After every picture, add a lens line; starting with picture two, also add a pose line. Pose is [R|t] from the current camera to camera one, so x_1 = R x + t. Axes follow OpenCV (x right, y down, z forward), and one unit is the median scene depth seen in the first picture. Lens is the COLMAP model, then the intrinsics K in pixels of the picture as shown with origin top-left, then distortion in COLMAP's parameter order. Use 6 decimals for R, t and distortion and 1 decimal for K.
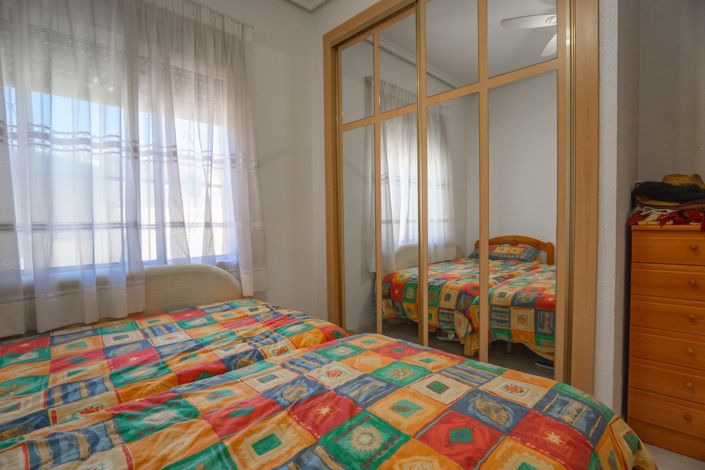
lens RADIAL K [[340.6, 0, 355.6], [0, 340.6, 235.4], [0, 0, 1]] dist [-0.038783, 0.010326]
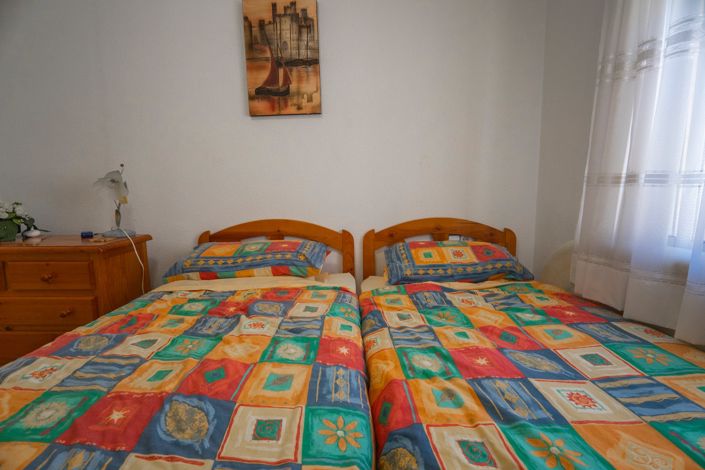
lens RADIAL K [[340.6, 0, 355.6], [0, 340.6, 235.4], [0, 0, 1]] dist [-0.038783, 0.010326]
pose [[-0.674940, 0.131767, -0.726012, 0.028639], [-0.009965, 0.982208, 0.187530, -0.042250], [0.737805, 0.133806, -0.661619, 1.238226]]
